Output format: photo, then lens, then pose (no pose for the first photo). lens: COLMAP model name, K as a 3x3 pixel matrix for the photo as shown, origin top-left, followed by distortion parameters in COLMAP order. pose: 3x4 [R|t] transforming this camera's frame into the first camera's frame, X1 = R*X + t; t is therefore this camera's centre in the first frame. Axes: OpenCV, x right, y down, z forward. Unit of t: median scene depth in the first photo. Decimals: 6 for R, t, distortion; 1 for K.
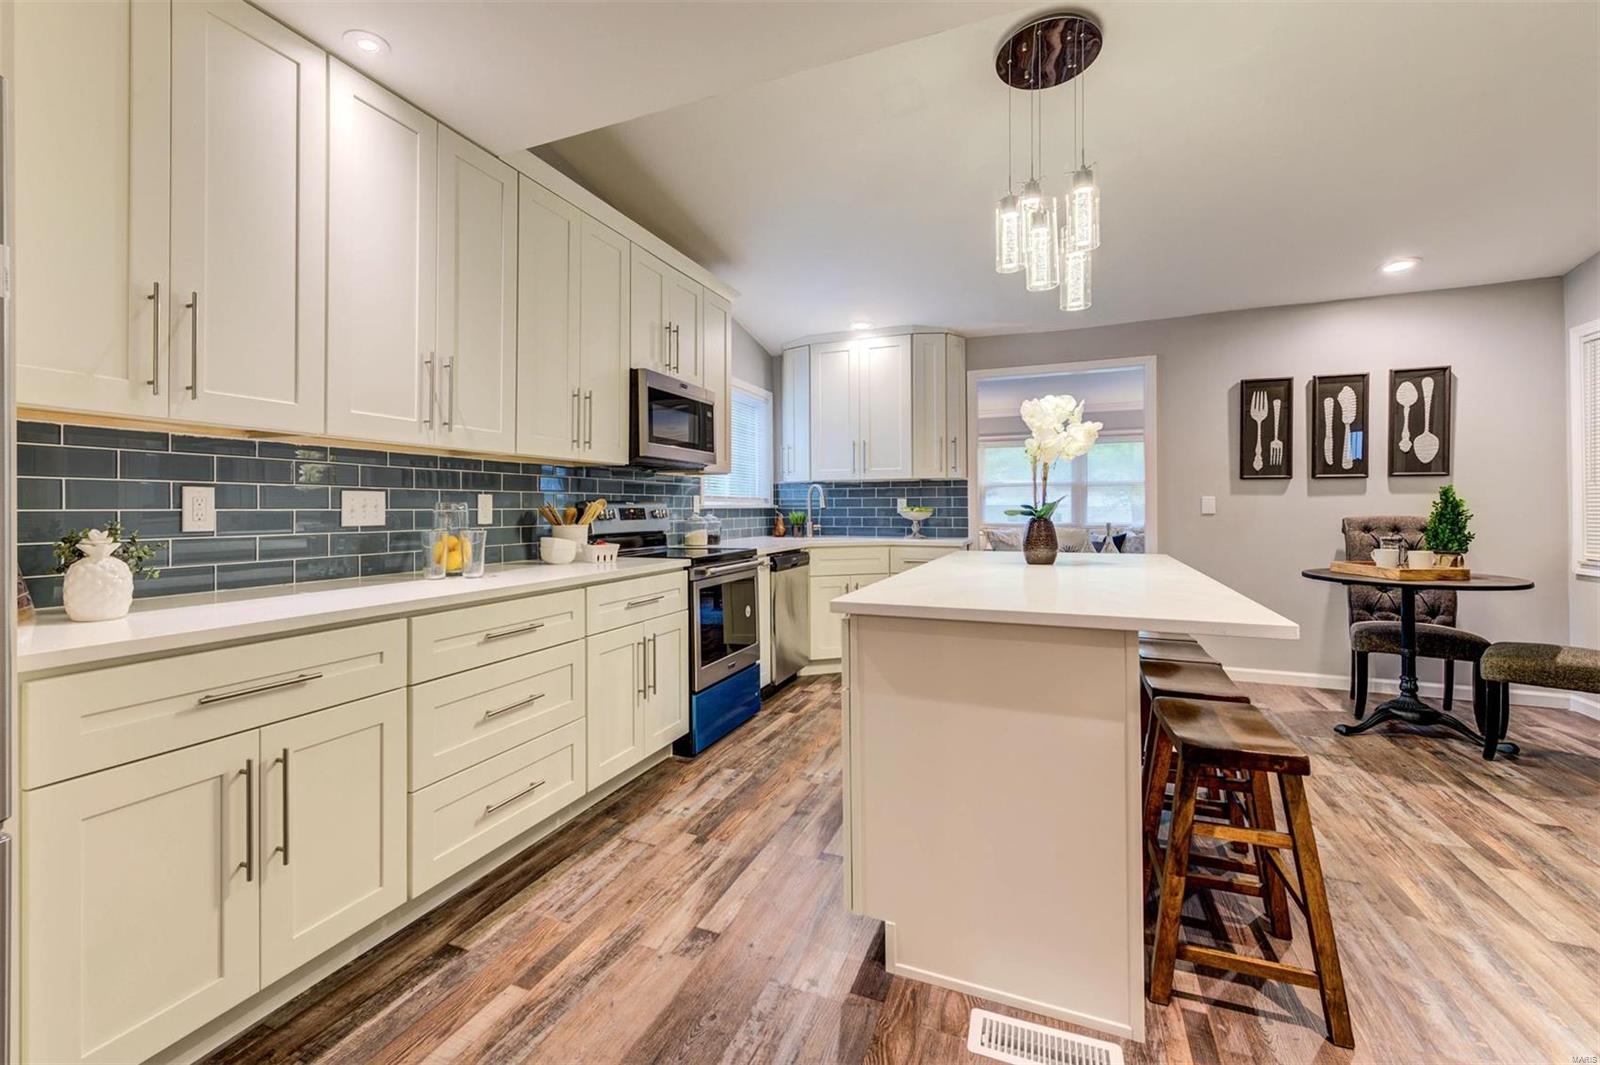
lens RADIAL K [[754.0, 0, 666.7], [0, 754.0, 500.2], [0, 0, 1]] dist [0.003070, -0.000081]
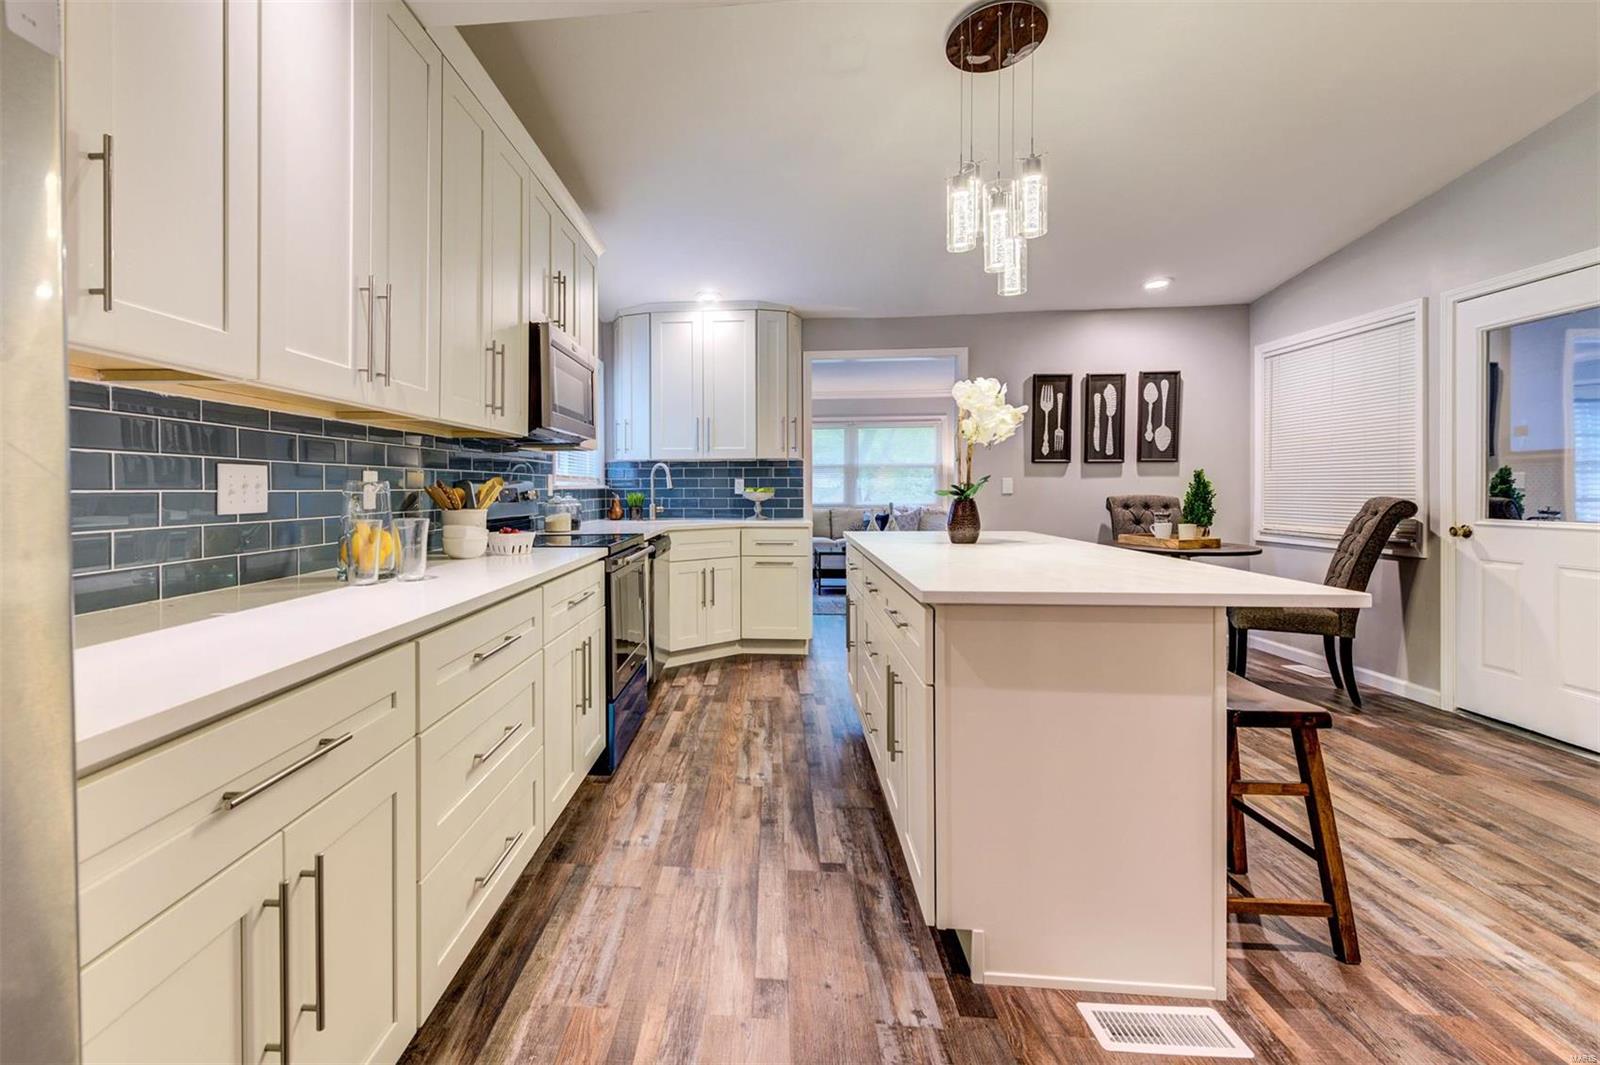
lens RADIAL K [[795.4, 0, 670.8], [0, 795.4, 492.5], [0, 0, 1]] dist [0.003466, 0.000045]
pose [[0.934144, -0.002223, 0.356890, -0.207005], [-0.003004, 0.999896, 0.014091, 0.001734], [-0.356884, -0.014235, 0.934040, 0.110877]]
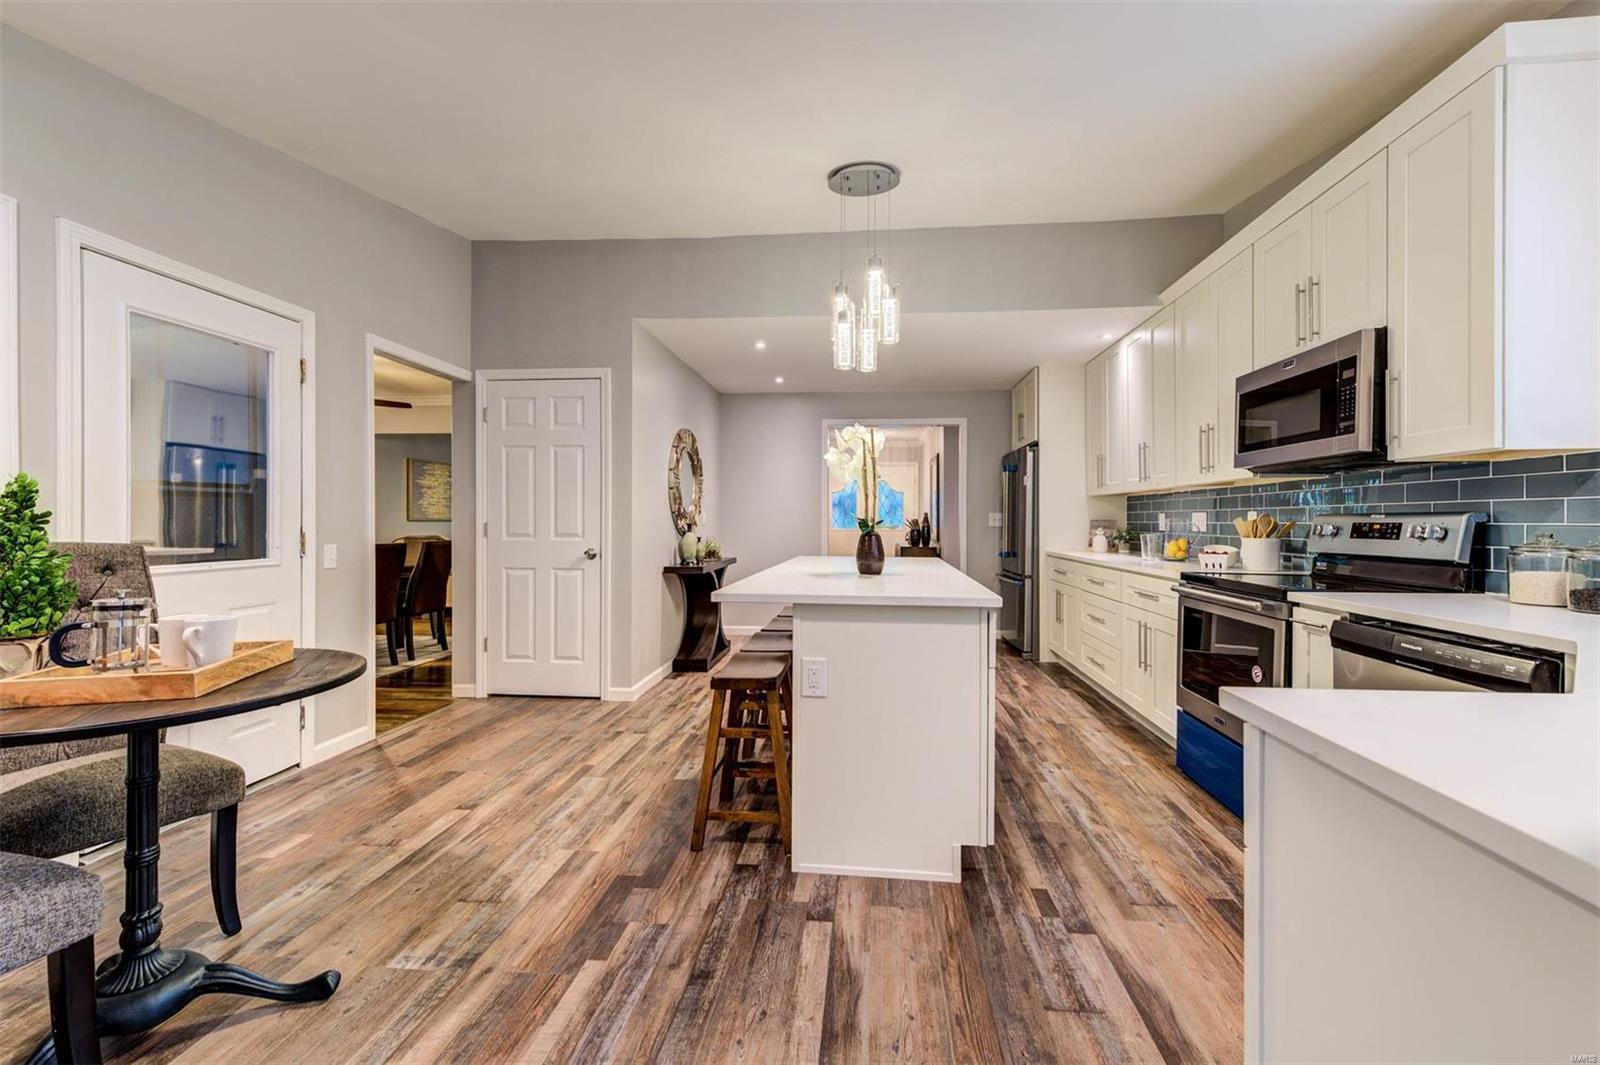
lens RADIAL K [[652.5, 0, 804.3], [0, 652.5, 523.7], [0, 0, 1]] dist [0.001893, 0.000087]
pose [[-0.928492, 0.003526, -0.371336, 0.753755], [0.005484, 0.999976, -0.004218, 0.011165], [0.371312, -0.005953, -0.928489, 1.485607]]
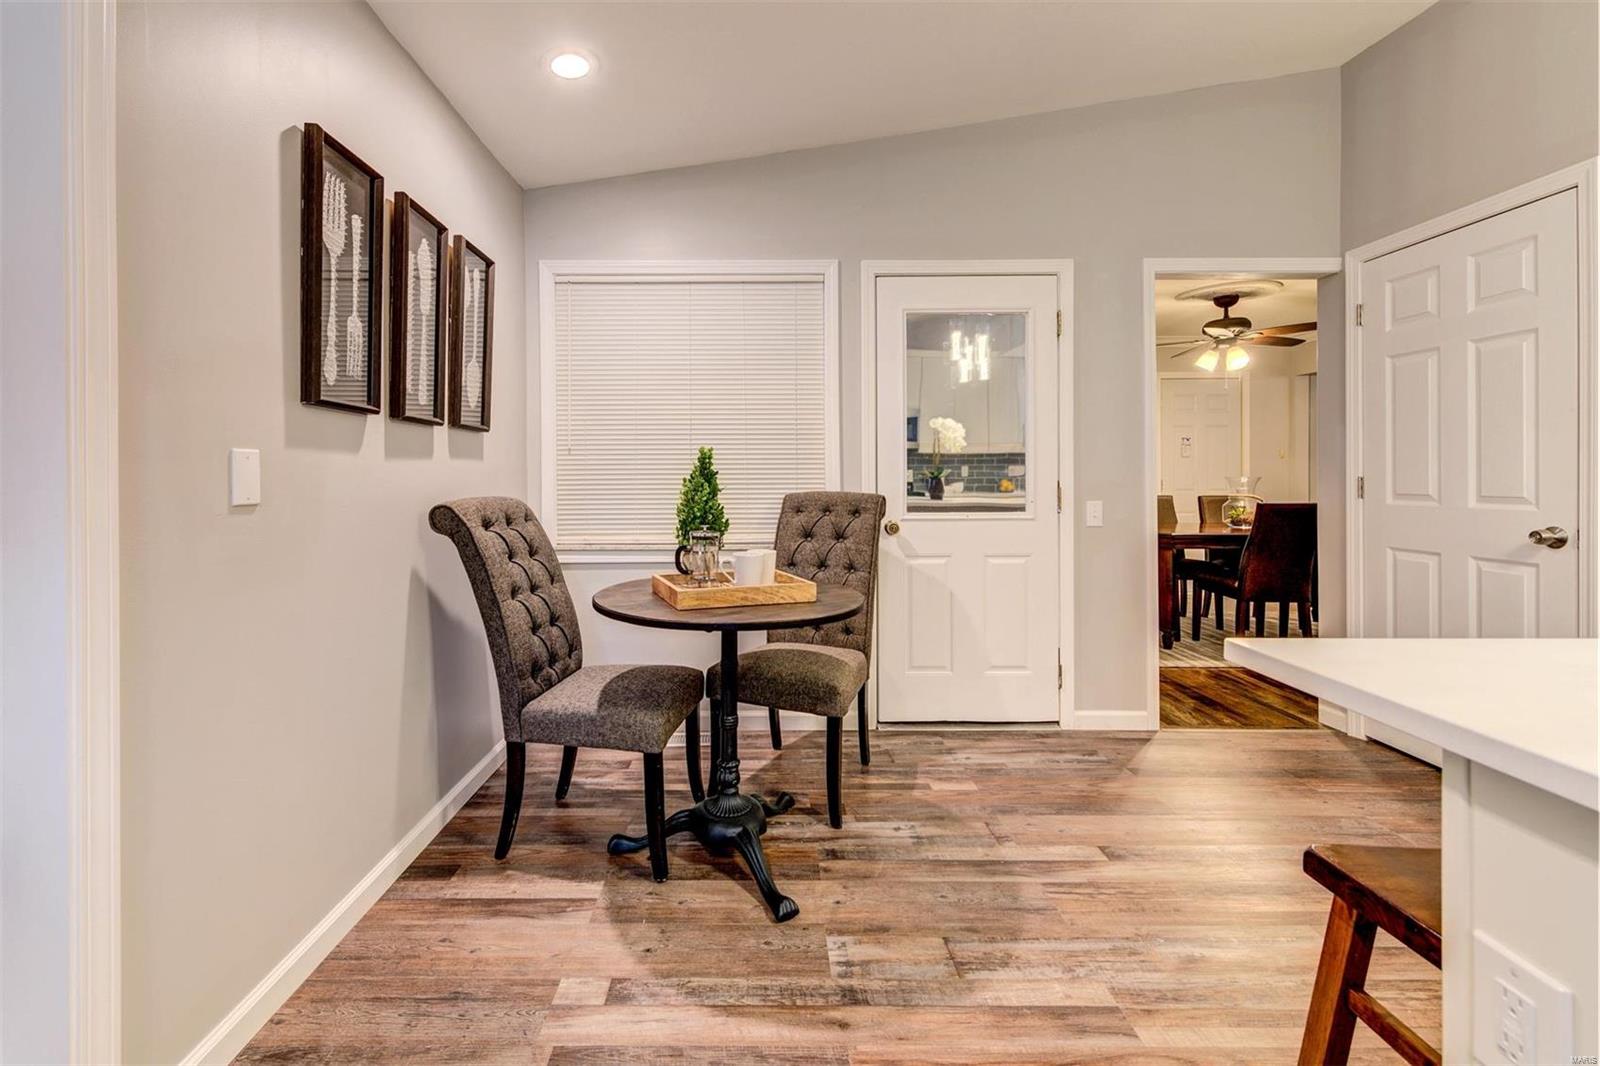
lens RADIAL K [[671.1, 0, 763.7], [0, 671.1, 477.1], [0, 0, 1]] dist [0.003100, 0.000041]
pose [[-0.457627, 0.005051, 0.889130, 0.478504], [-0.003083, 0.999969, -0.007268, 0.009657], [-0.889139, -0.006067, -0.457597, 1.207243]]
